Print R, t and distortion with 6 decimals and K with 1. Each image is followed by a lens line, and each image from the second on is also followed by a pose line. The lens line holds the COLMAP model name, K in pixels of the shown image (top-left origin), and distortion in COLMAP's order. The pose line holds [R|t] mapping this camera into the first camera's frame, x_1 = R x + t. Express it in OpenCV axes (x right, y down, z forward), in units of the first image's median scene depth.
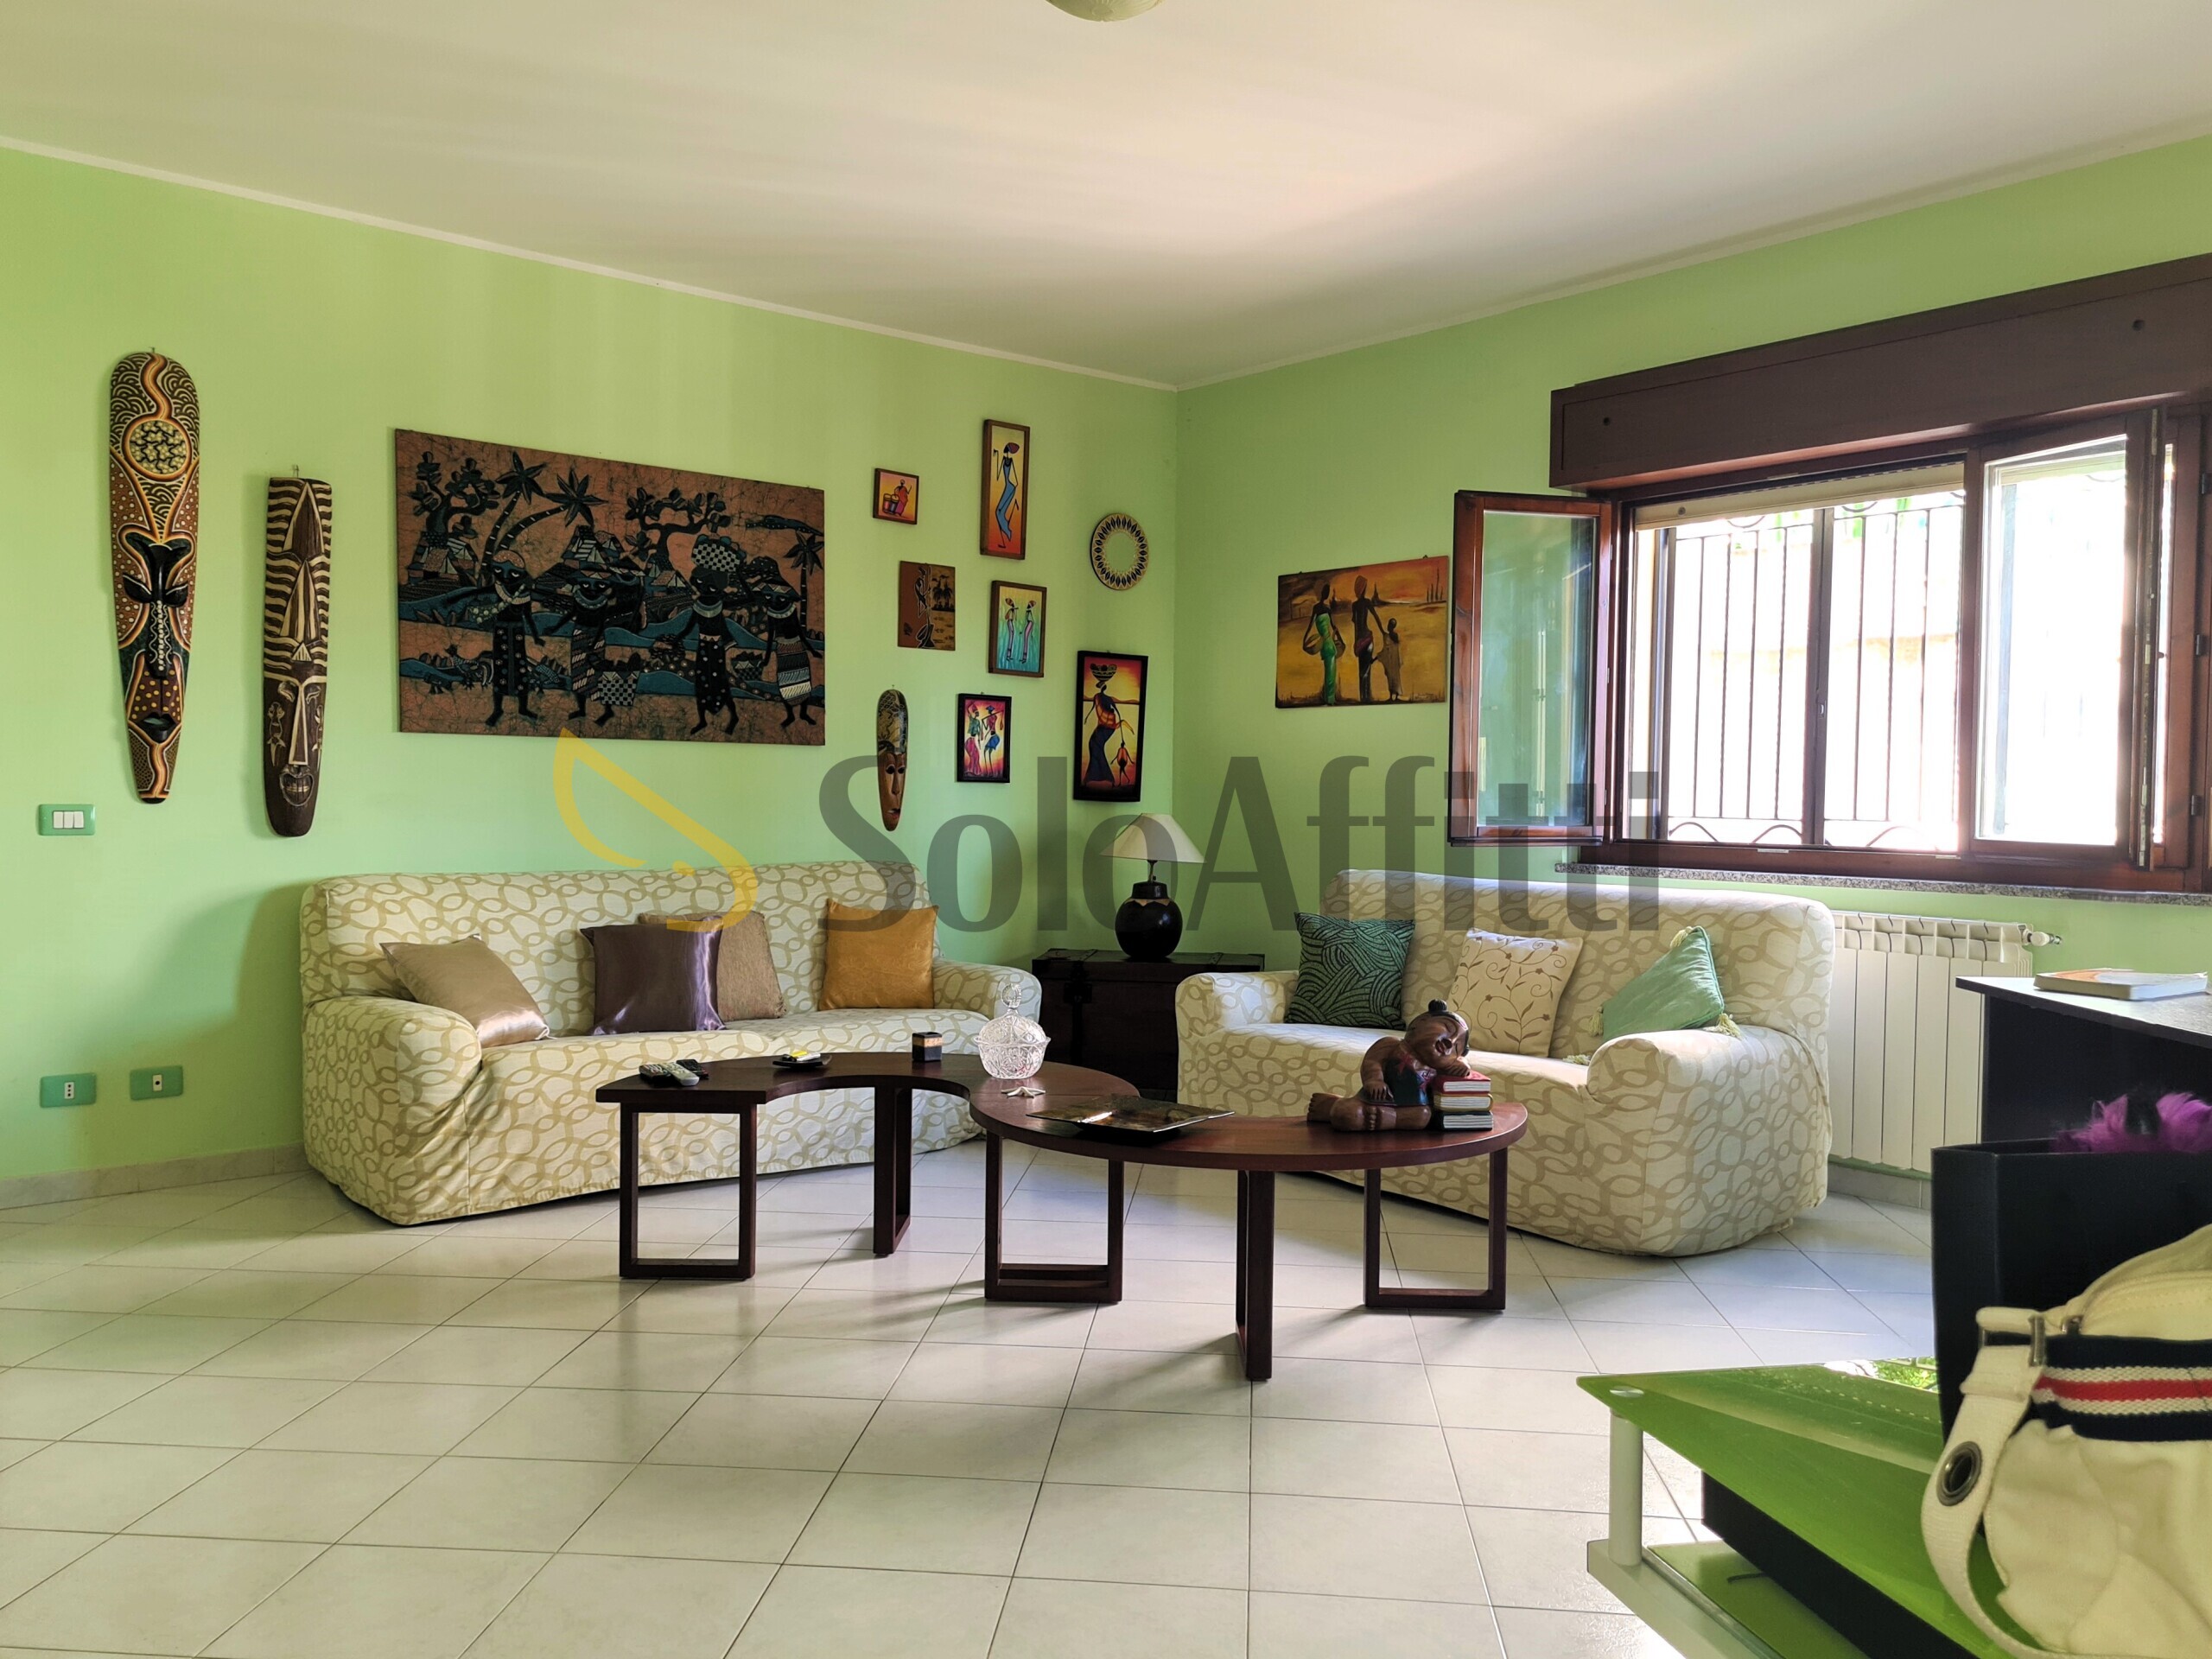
lens RADIAL K [[1683.3, 0, 1104.1], [0, 1683.3, 841.6], [0, 0, 1]] dist [0.063566, -0.030132]
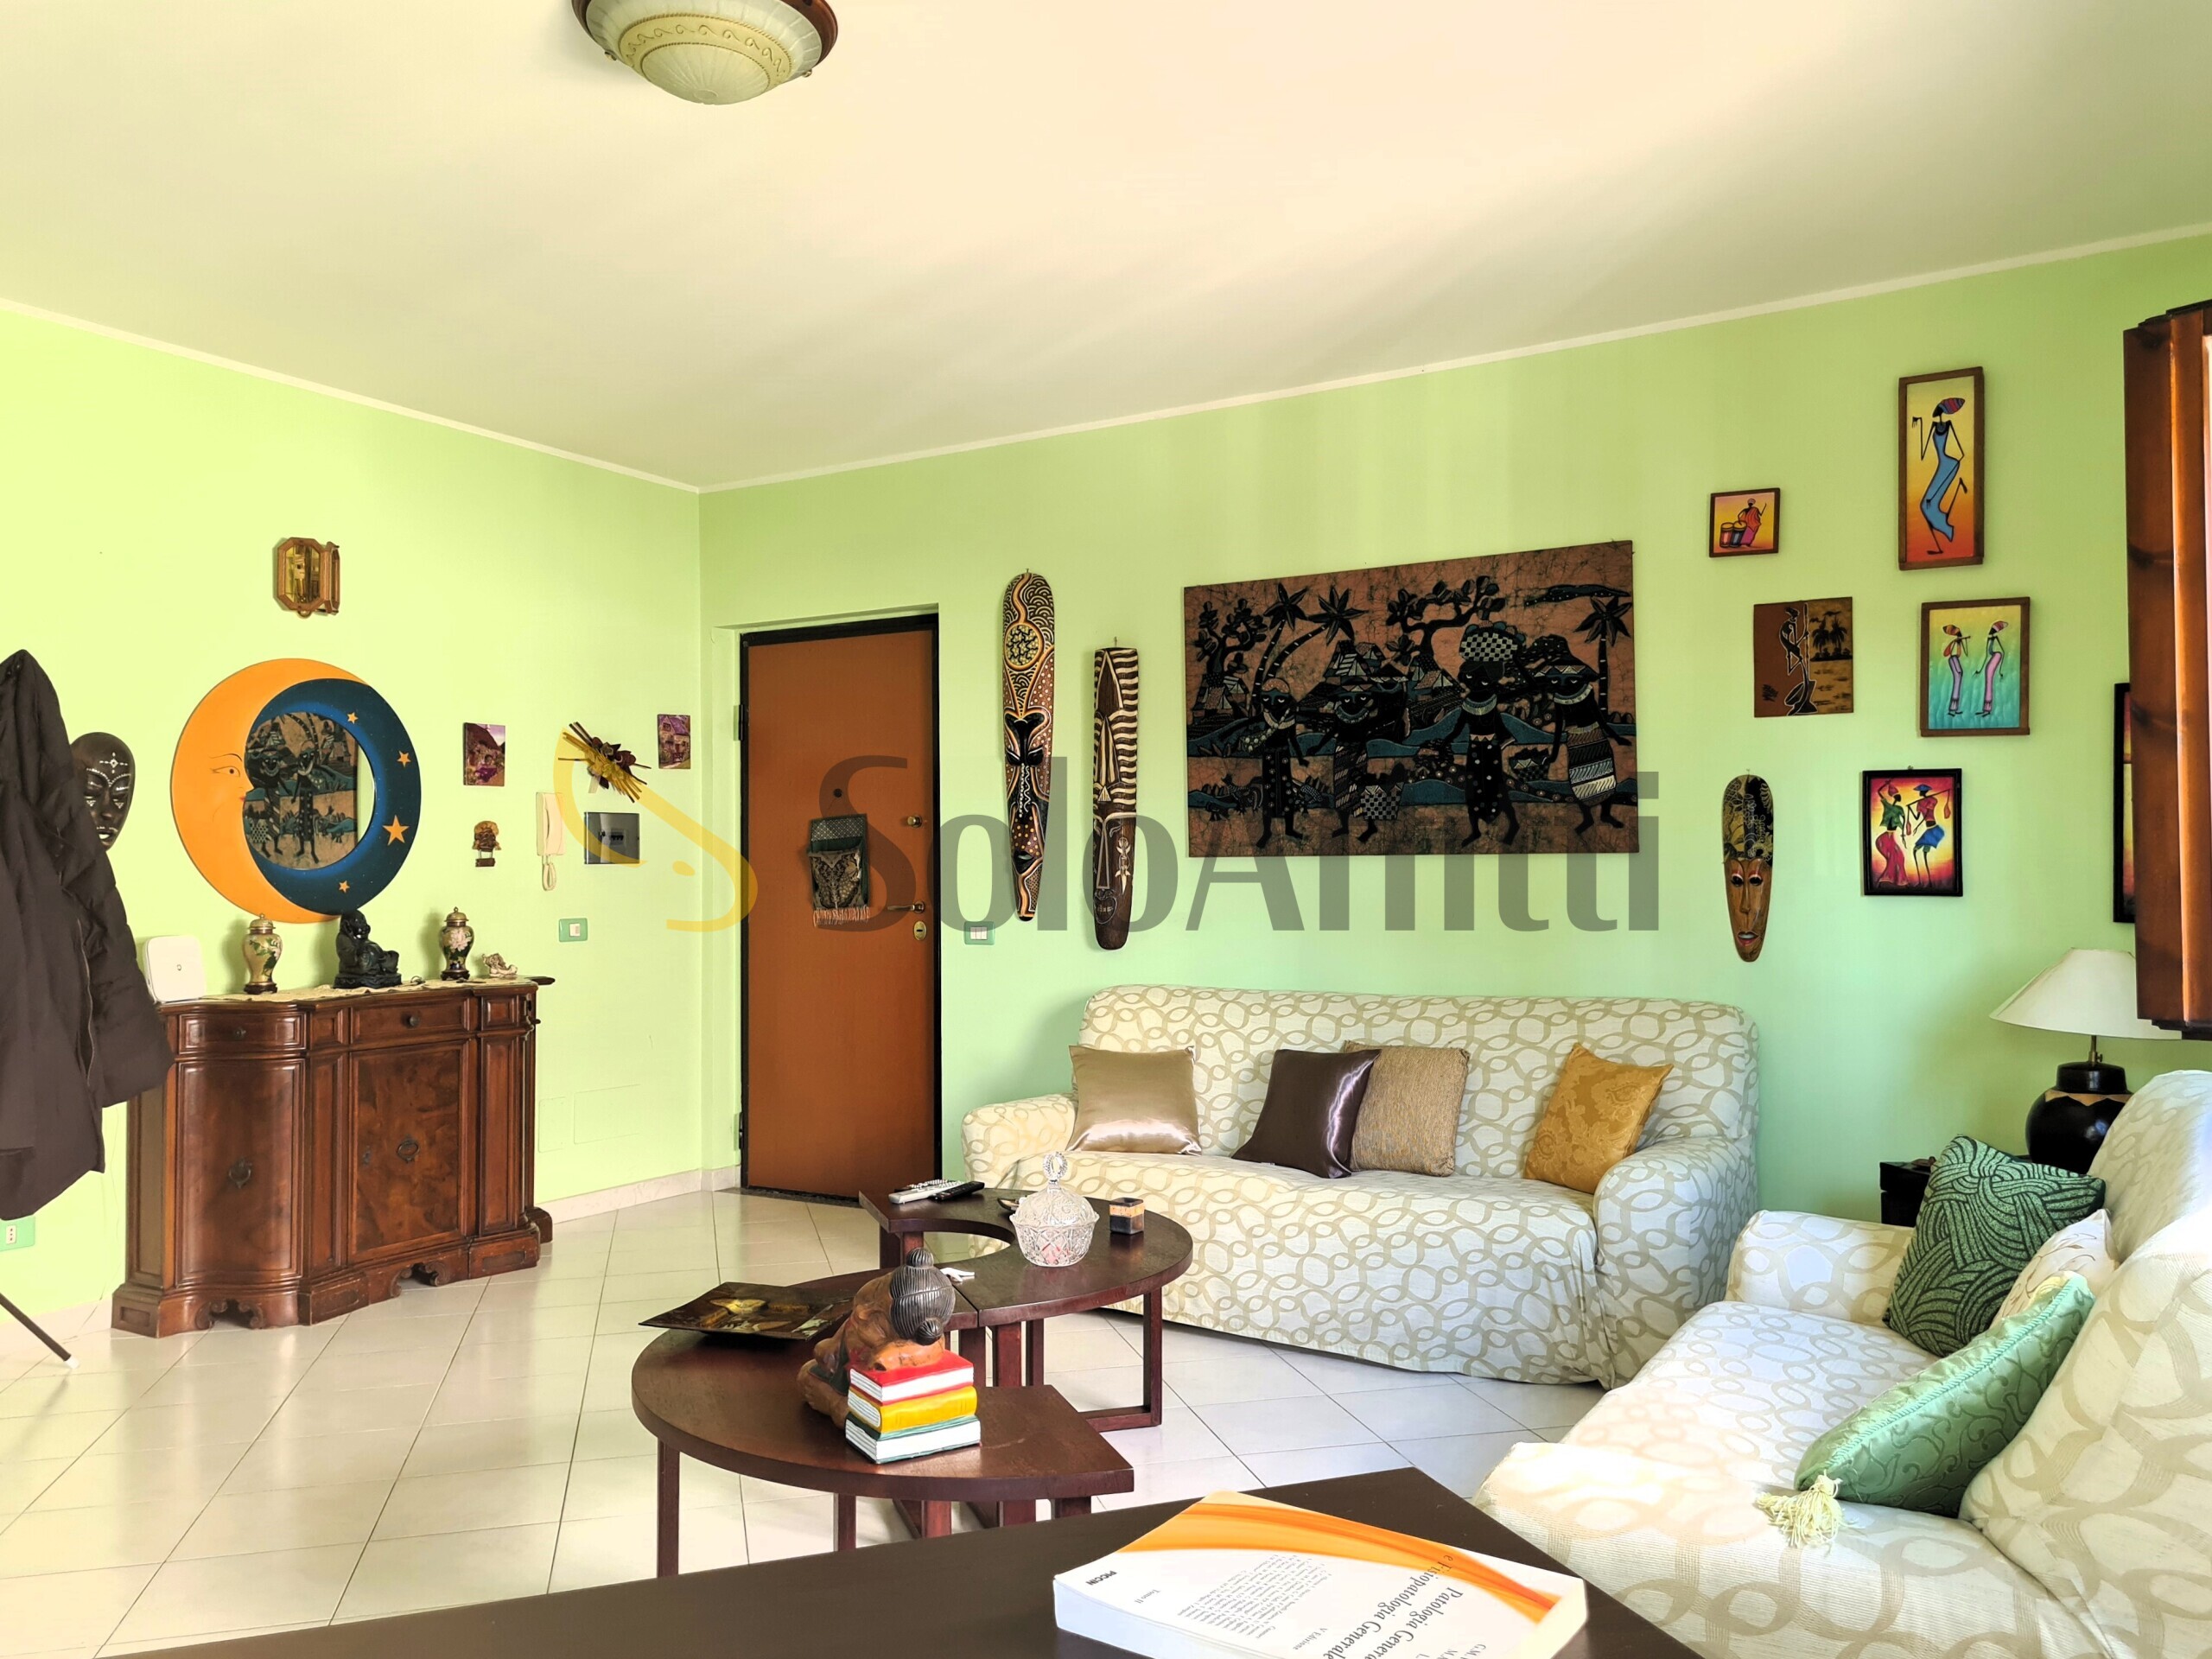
lens RADIAL K [[1683.3, 0, 1099.2], [0, 1683.3, 831.2], [0, 0, 1]] dist [0.063566, -0.030132]
pose [[0.350293, -0.035008, -0.935986, 0.537370], [-0.016521, 0.998915, -0.043544, -0.029607], [0.936494, 0.030717, 0.349335, 0.509437]]
